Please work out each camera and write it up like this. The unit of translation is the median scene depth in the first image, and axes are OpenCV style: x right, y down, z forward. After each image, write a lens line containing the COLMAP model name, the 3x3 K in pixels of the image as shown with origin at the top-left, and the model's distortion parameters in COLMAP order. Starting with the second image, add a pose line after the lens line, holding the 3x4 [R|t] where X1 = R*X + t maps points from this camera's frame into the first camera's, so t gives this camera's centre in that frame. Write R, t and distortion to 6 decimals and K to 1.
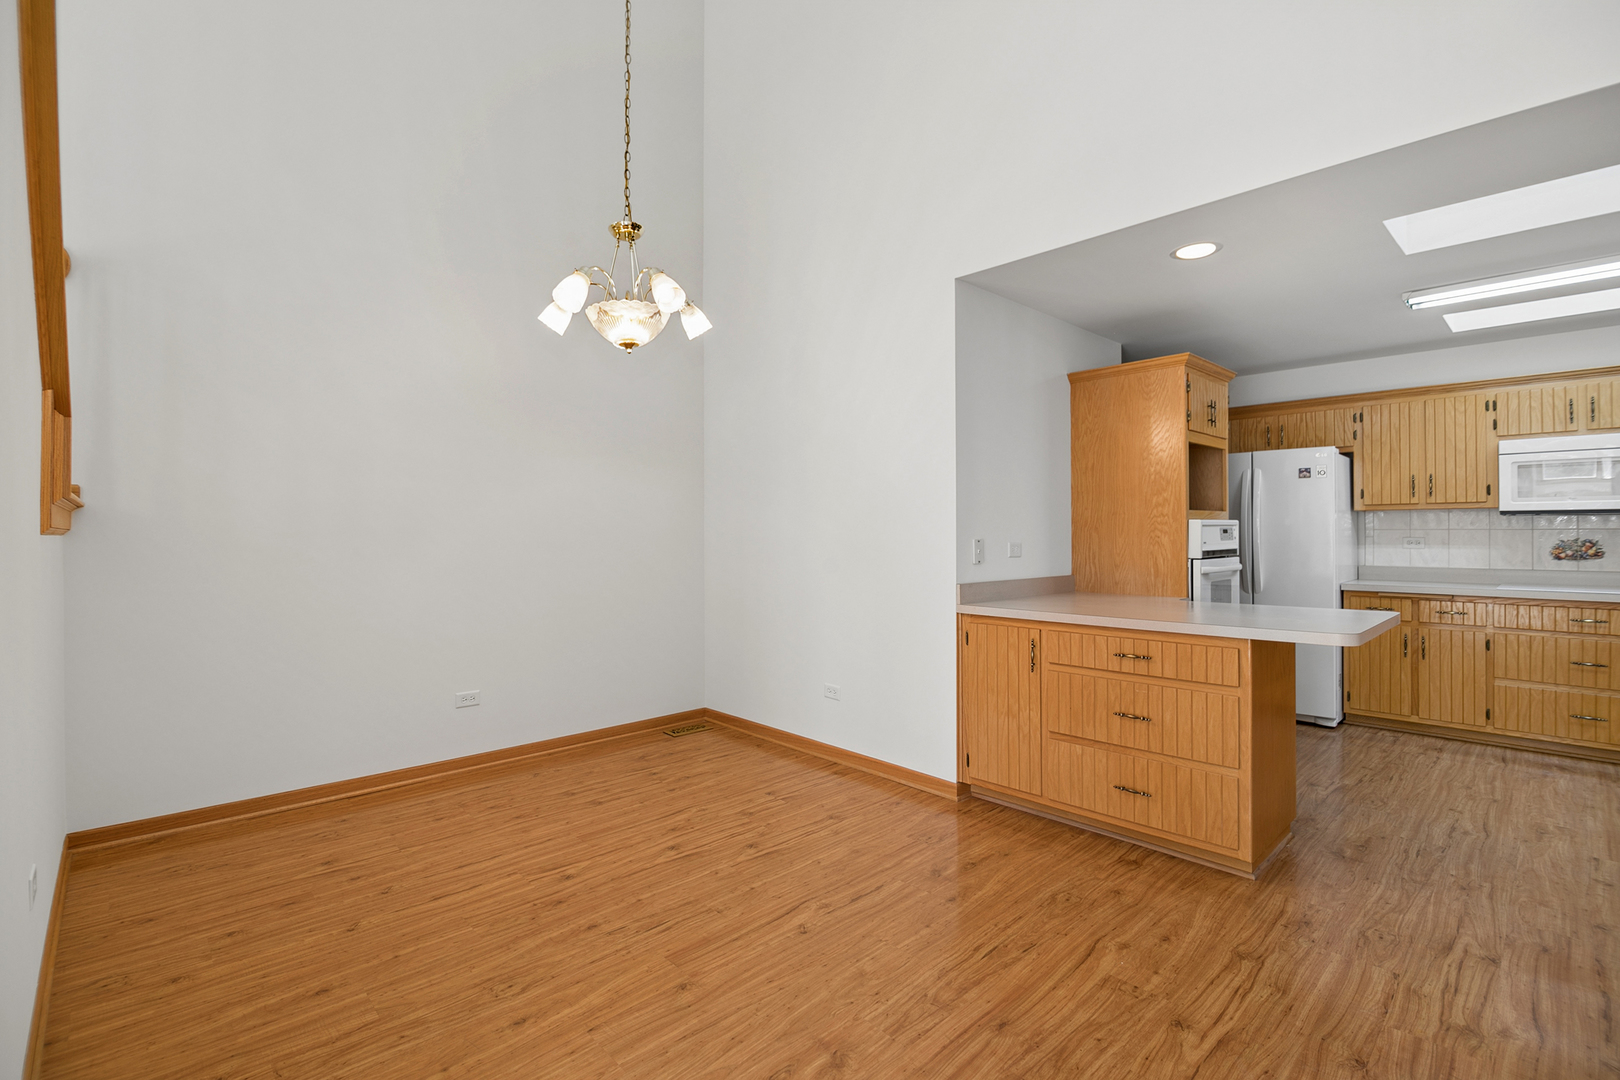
lens RADIAL K [[731.4, 0, 816.9], [0, 731.4, 538.8], [0, 0, 1]] dist [-0.008636, -0.000954]
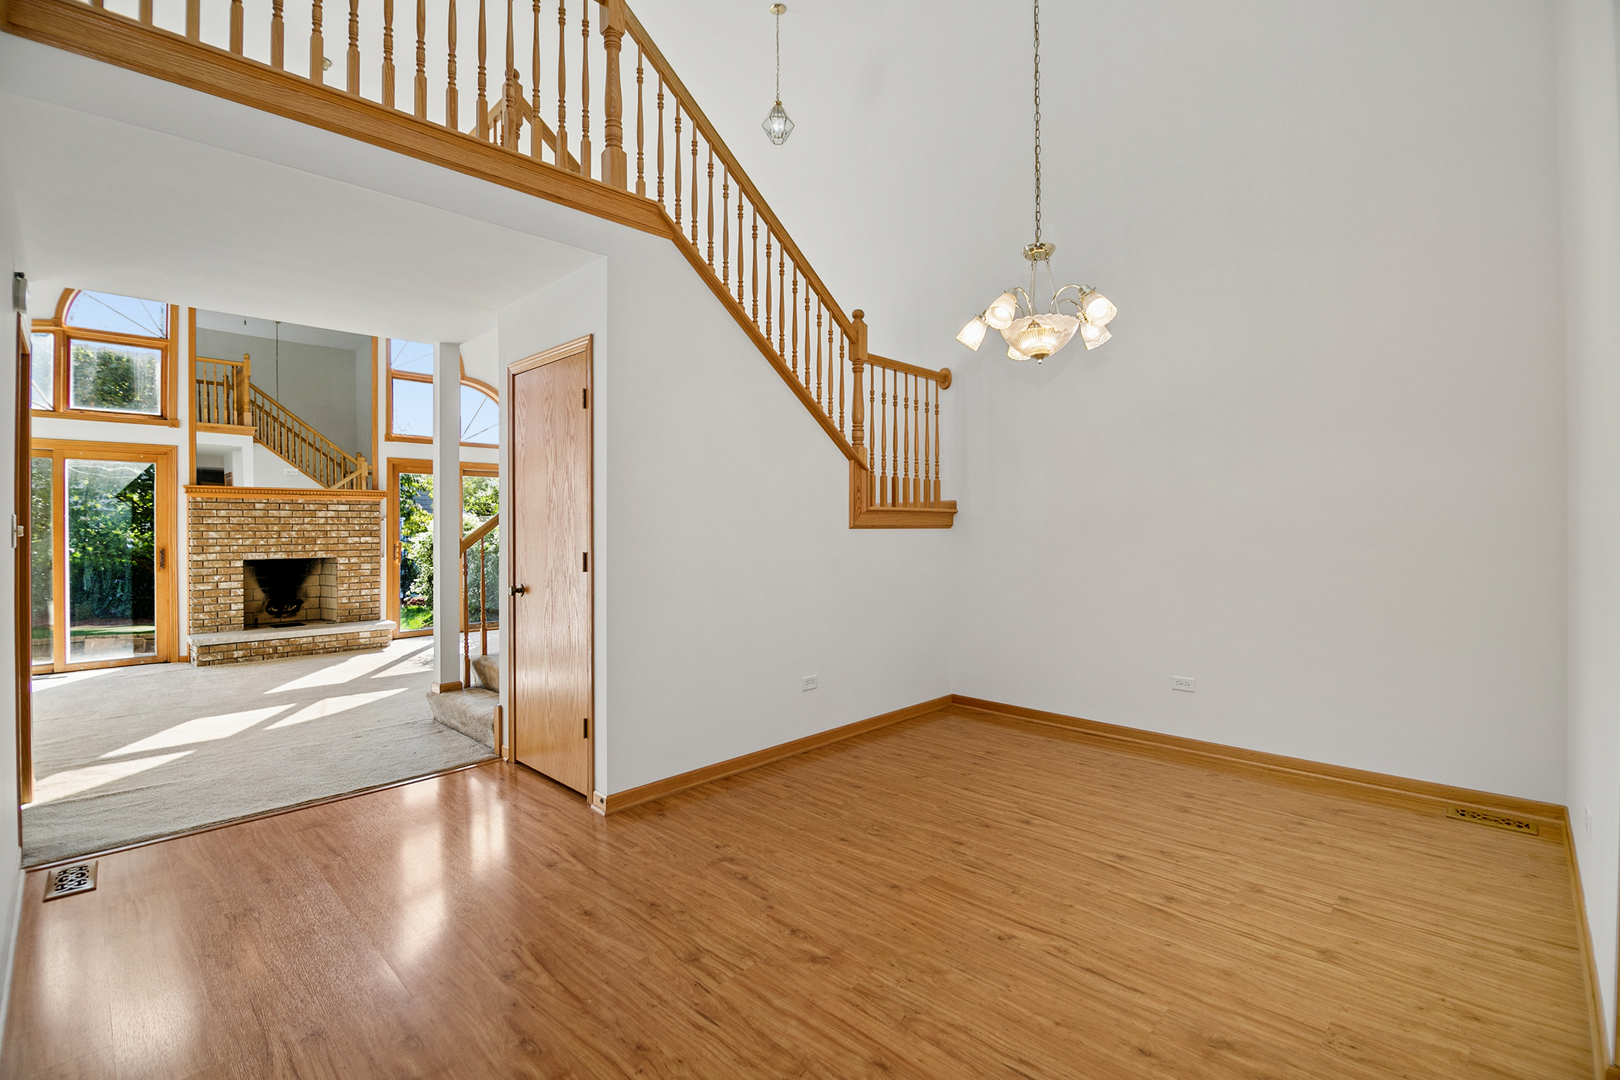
lens RADIAL K [[731.4, 0, 804.5], [0, 731.4, 529.5], [0, 0, 1]] dist [-0.008636, -0.000954]
pose [[0.025757, 0.004456, -0.999658, 0.670159], [-0.005292, 0.999977, 0.004321, -0.006546], [0.999654, 0.005179, 0.025780, 0.503058]]
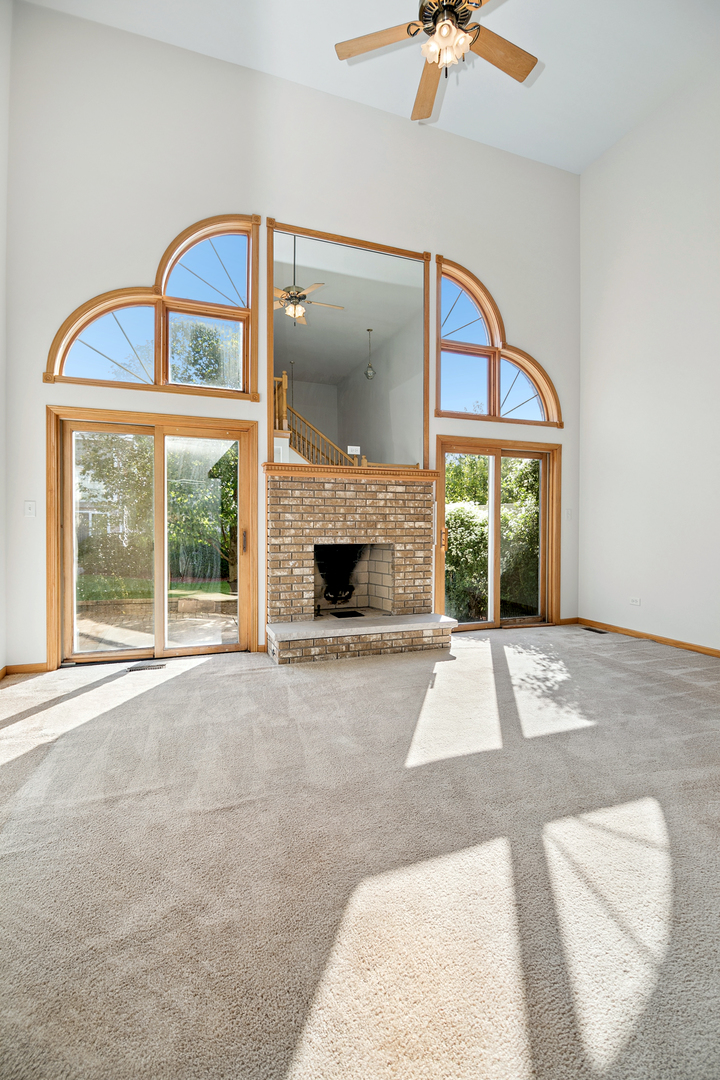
lens RADIAL K [[487.6, 0, 379.6], [0, 487.6, 531.8], [0, 0, 1]] dist [-0.008636, -0.000954]
pose [[-0.355706, 0.015251, -0.934474, -0.425002], [-0.011765, 0.999715, 0.020794, 0.040530], [0.934524, 0.018390, -0.355425, -0.538061]]
